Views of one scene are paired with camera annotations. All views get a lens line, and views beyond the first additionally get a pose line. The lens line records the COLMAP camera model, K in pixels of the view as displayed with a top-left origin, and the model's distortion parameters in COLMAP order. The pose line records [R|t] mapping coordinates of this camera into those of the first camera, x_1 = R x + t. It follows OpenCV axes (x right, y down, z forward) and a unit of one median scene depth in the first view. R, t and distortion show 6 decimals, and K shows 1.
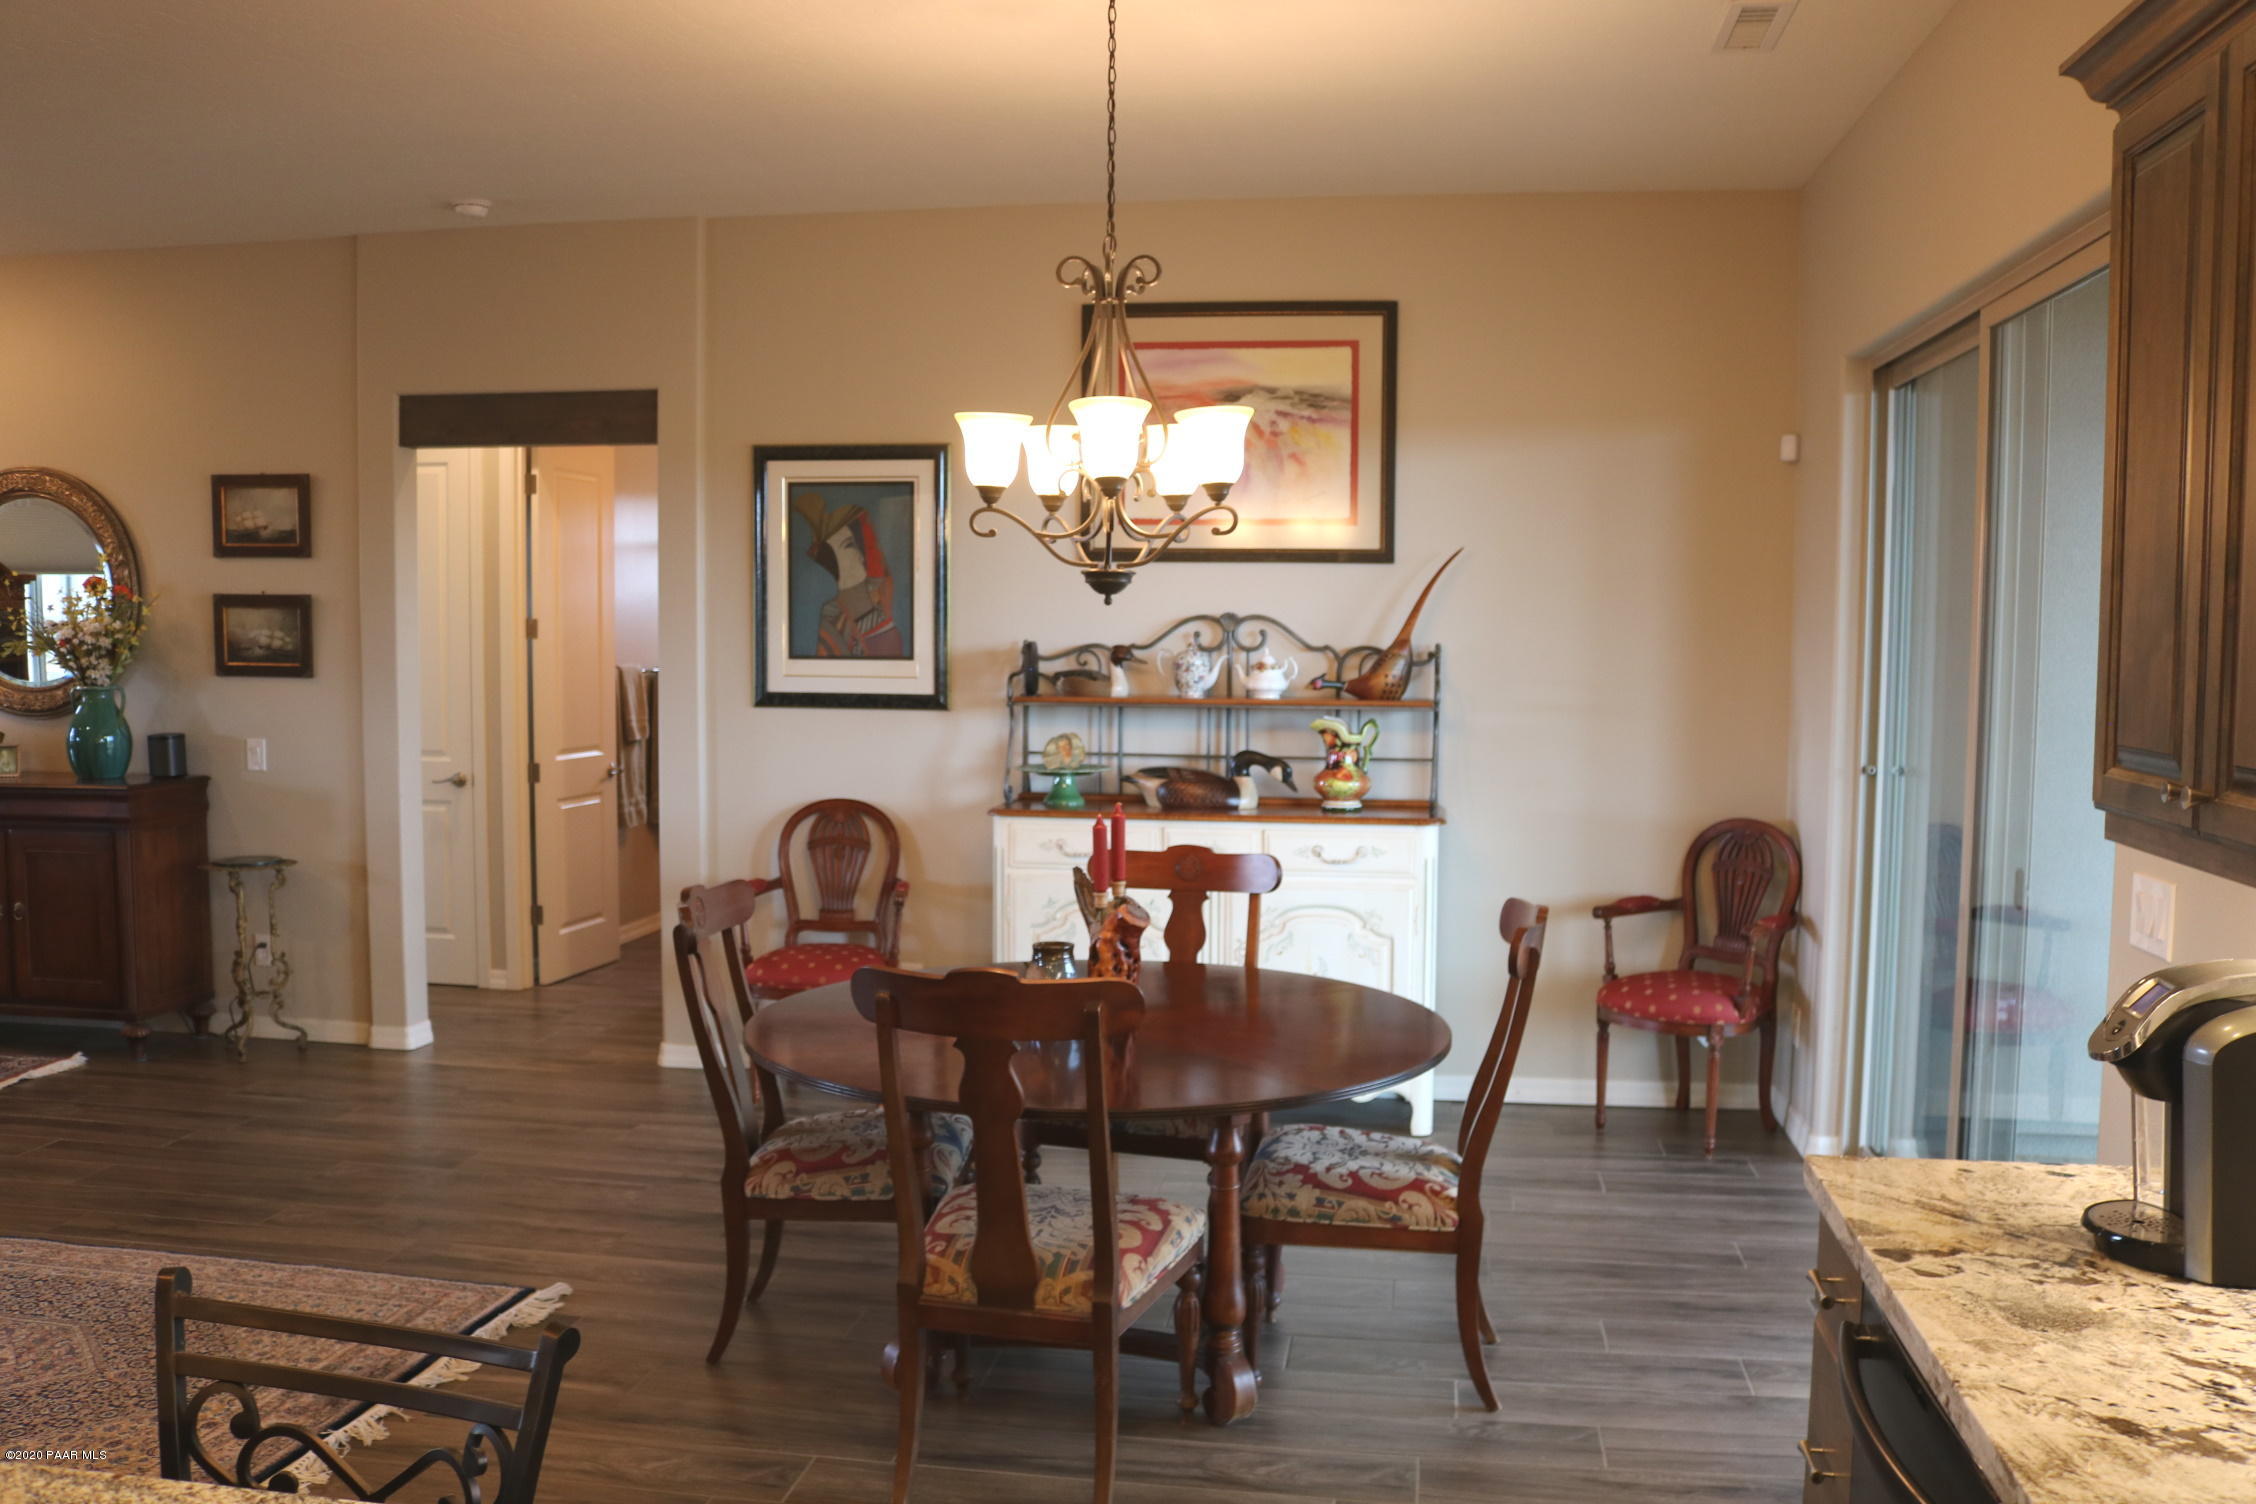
lens RADIAL K [[1888.7, 0, 1126.3], [0, 1888.7, 766.5], [0, 0, 1]] dist [-0.157456, 0.131659]
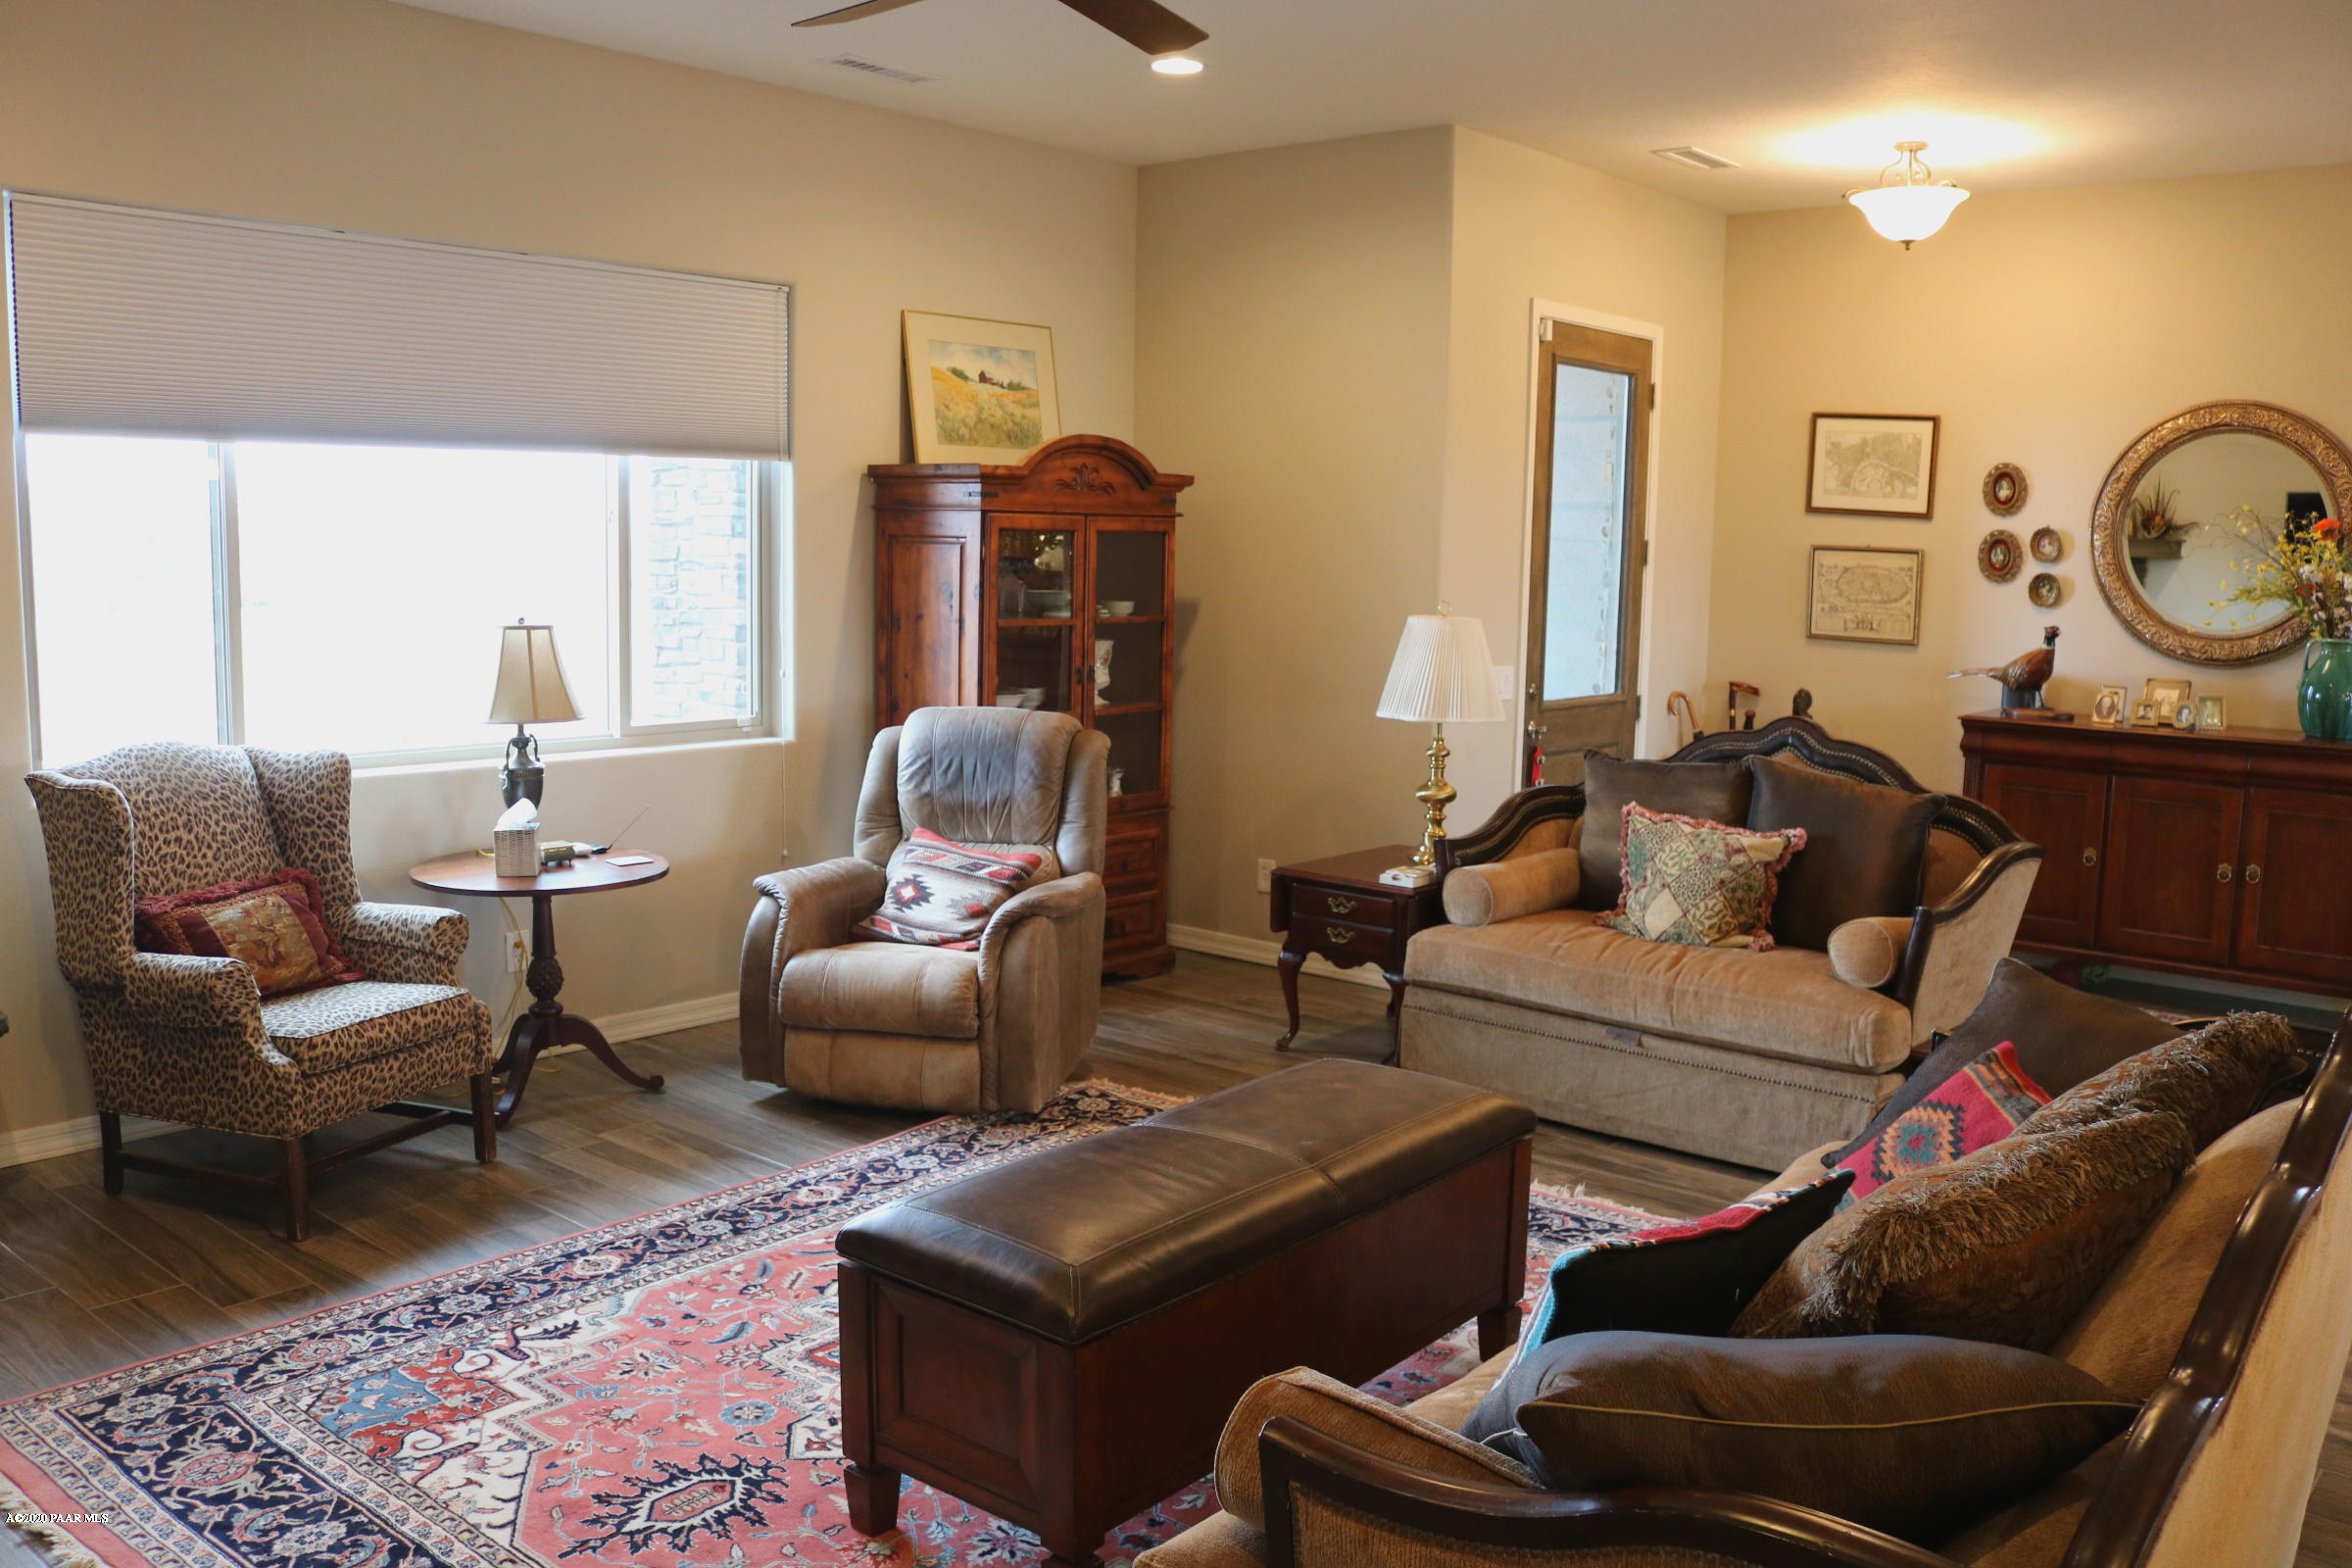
lens RADIAL K [[1969.1, 0, 1174.3], [0, 1969.1, 799.1], [0, 0, 1]] dist [-0.157456, 0.131659]
pose [[0.856117, 0.077801, -0.510892, -0.569434], [-0.053517, 0.996635, 0.062091, 0.009122], [0.514003, -0.025816, 0.857400, -0.132876]]
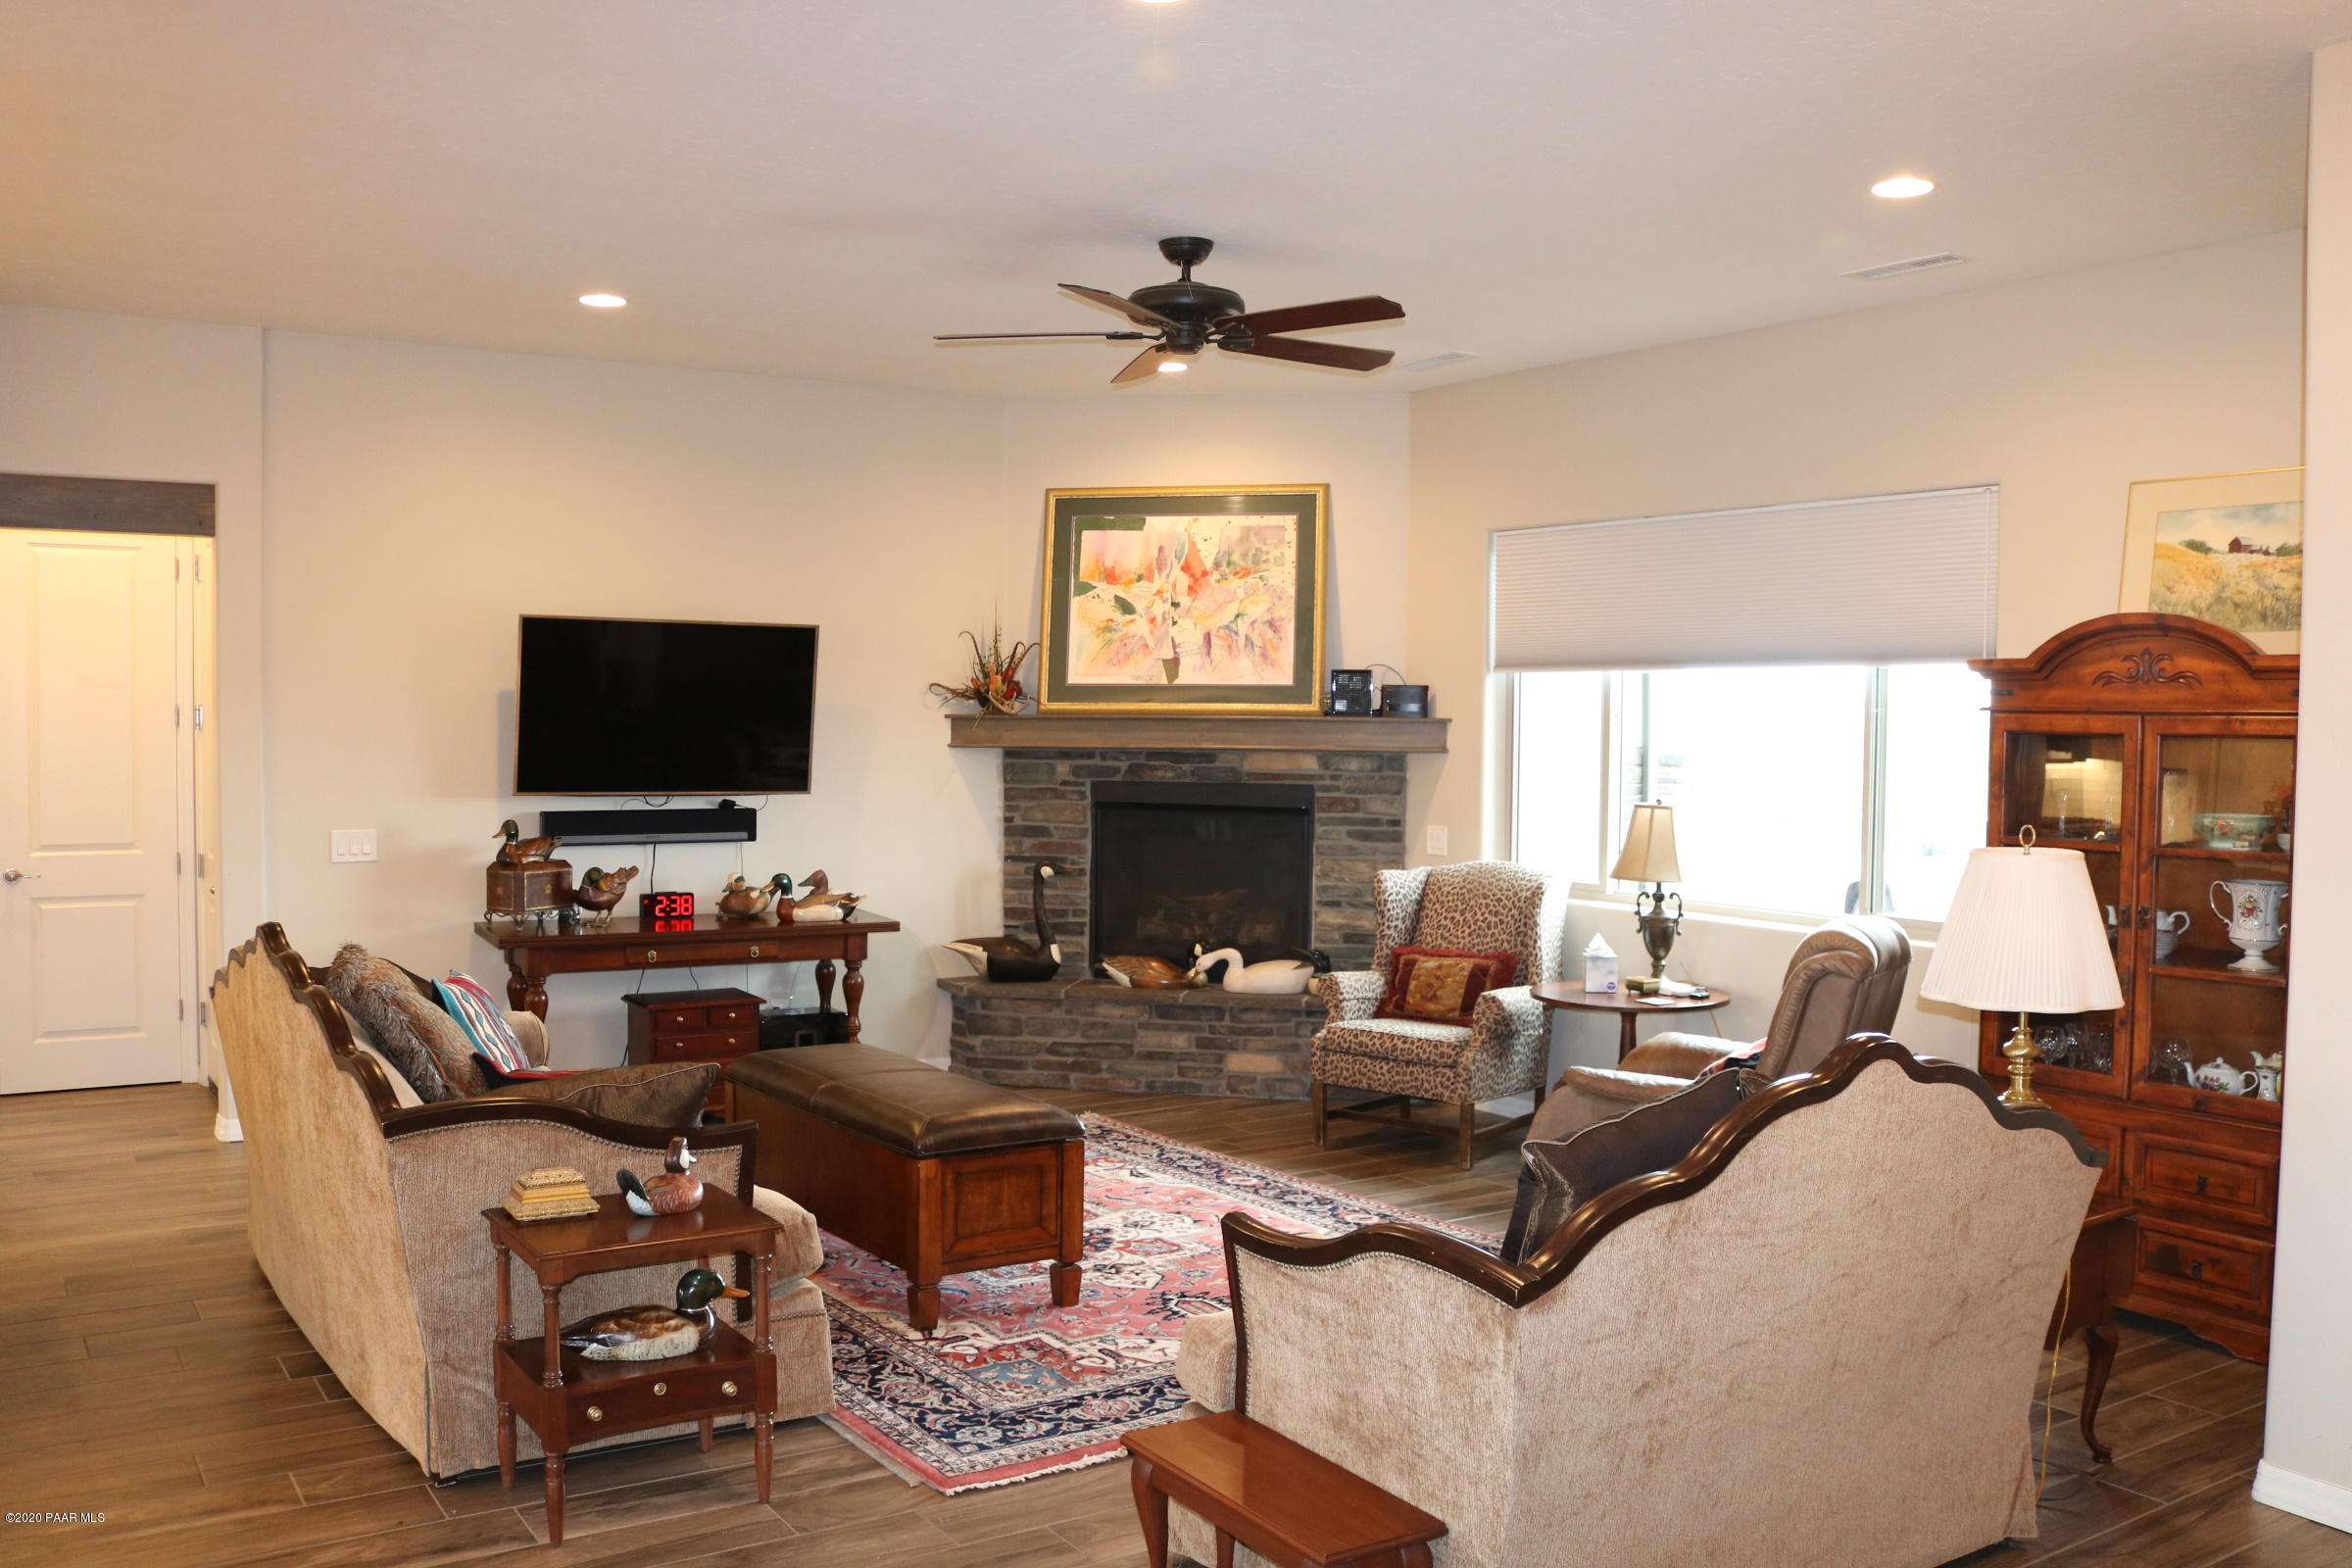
lens RADIAL K [[1969.1, 0, 1174.3], [0, 1969.1, 799.1], [0, 0, 1]] dist [-0.157456, 0.131659]
pose [[-0.732479, 0.016696, -0.680585, -0.351847], [-0.065720, 0.993296, 0.095099, -0.072180], [0.677610, 0.114386, -0.726471, 0.858352]]
